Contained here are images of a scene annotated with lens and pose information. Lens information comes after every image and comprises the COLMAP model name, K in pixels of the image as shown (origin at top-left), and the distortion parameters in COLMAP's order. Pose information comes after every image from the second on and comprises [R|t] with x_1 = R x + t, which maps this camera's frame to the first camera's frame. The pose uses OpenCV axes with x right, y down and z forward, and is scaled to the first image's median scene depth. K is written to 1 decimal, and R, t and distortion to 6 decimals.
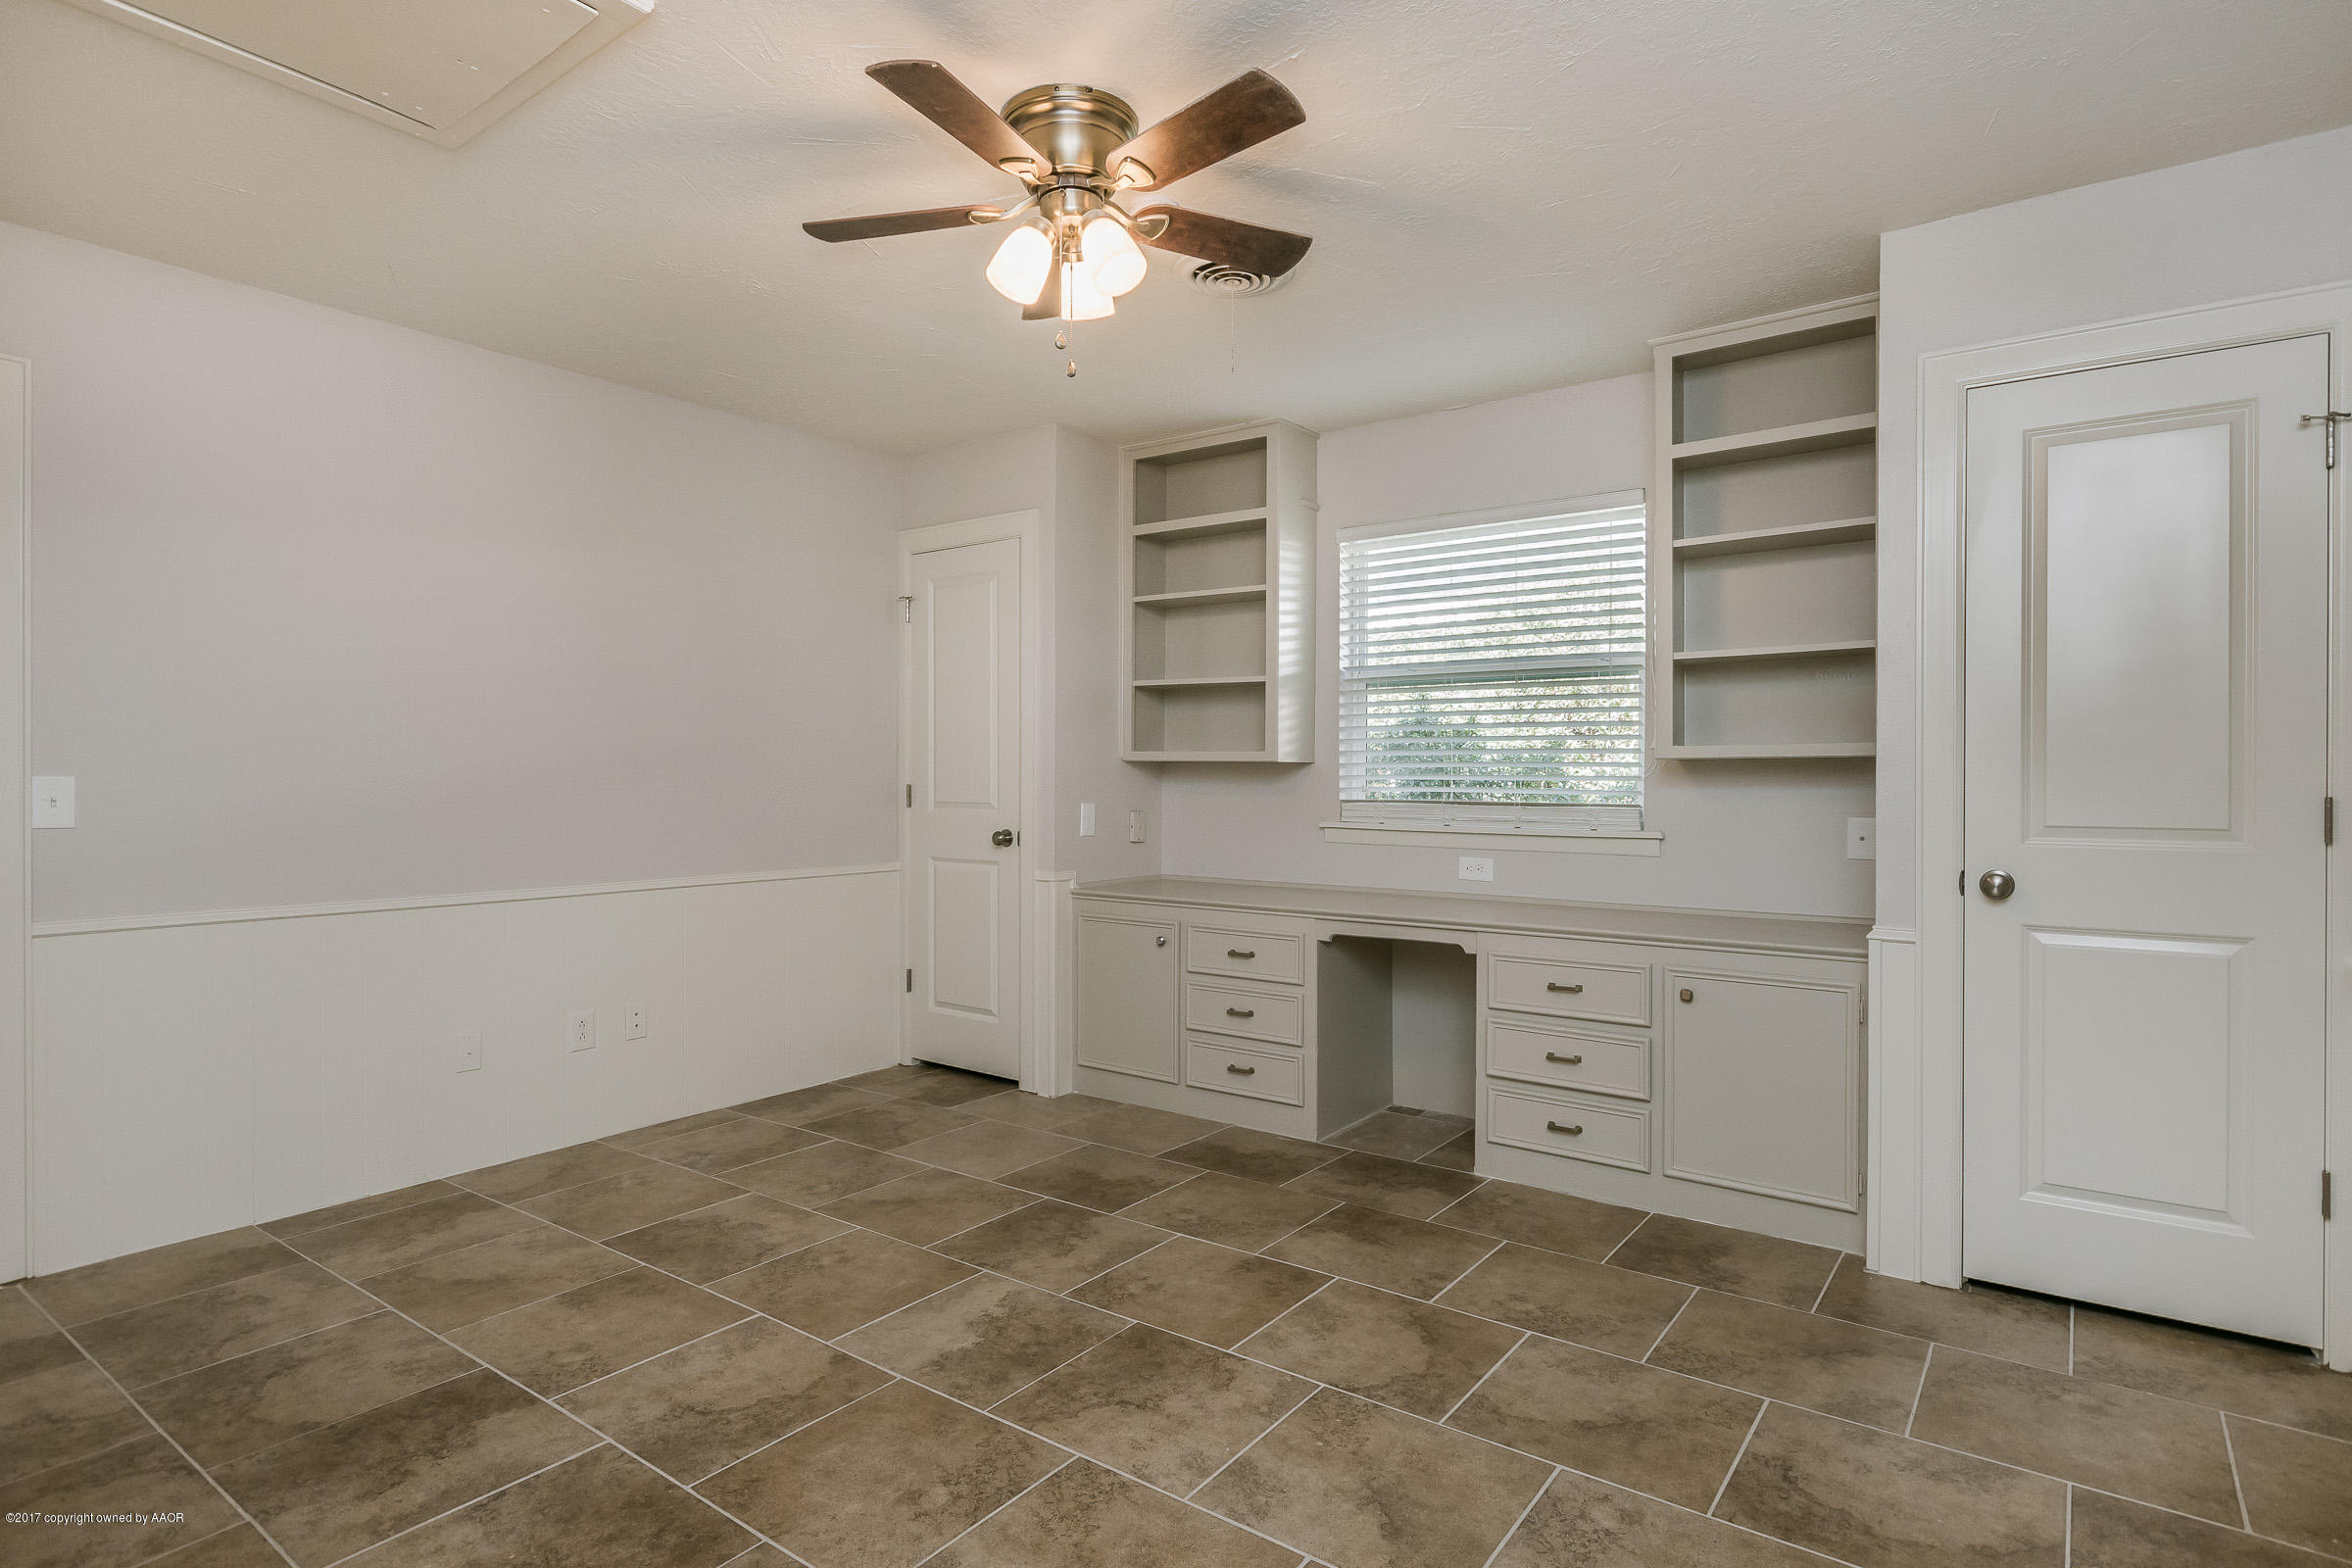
lens RADIAL K [[1212.3, 0, 1172.4], [0, 1212.3, 780.9], [0, 0, 1]] dist [0.003098, 0.000775]
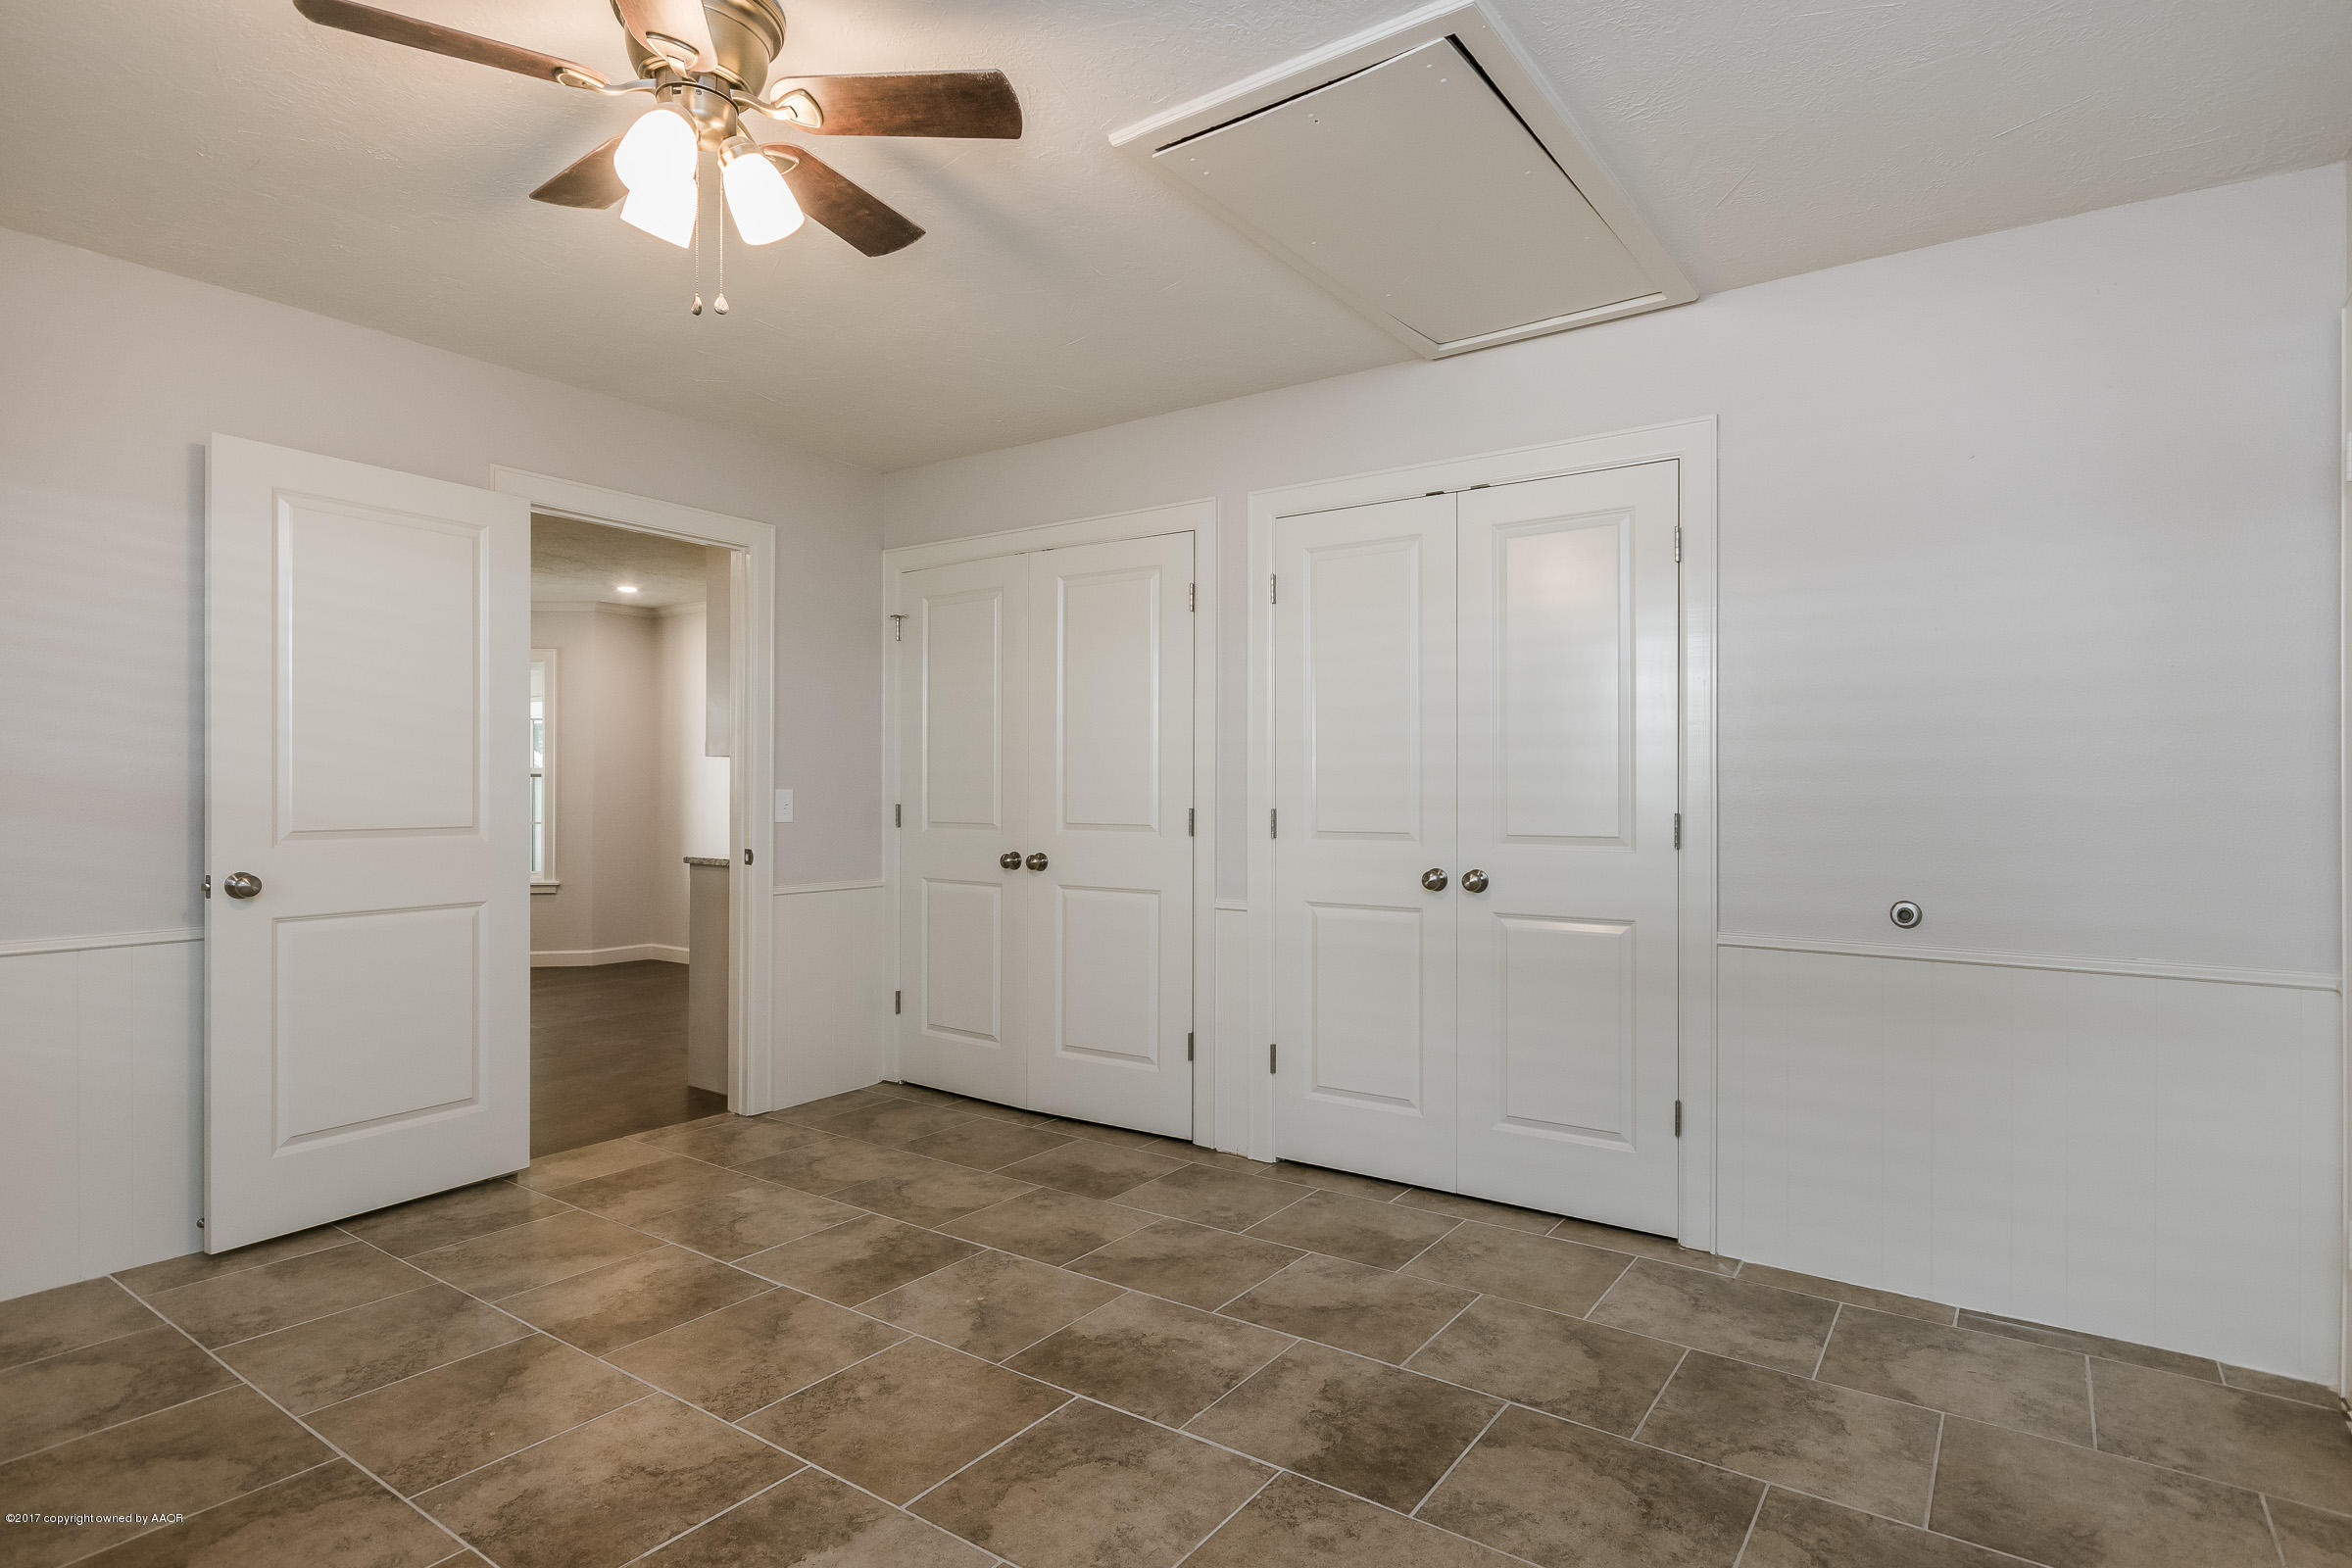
lens RADIAL K [[1212.3, 0, 1178.1], [0, 1212.3, 787.3], [0, 0, 1]] dist [0.003098, 0.000775]
pose [[-0.999674, -0.001866, -0.025464, -0.425633], [-0.001887, 0.999998, 0.000810, -0.010446], [0.025462, 0.000857, -0.999675, 1.995173]]
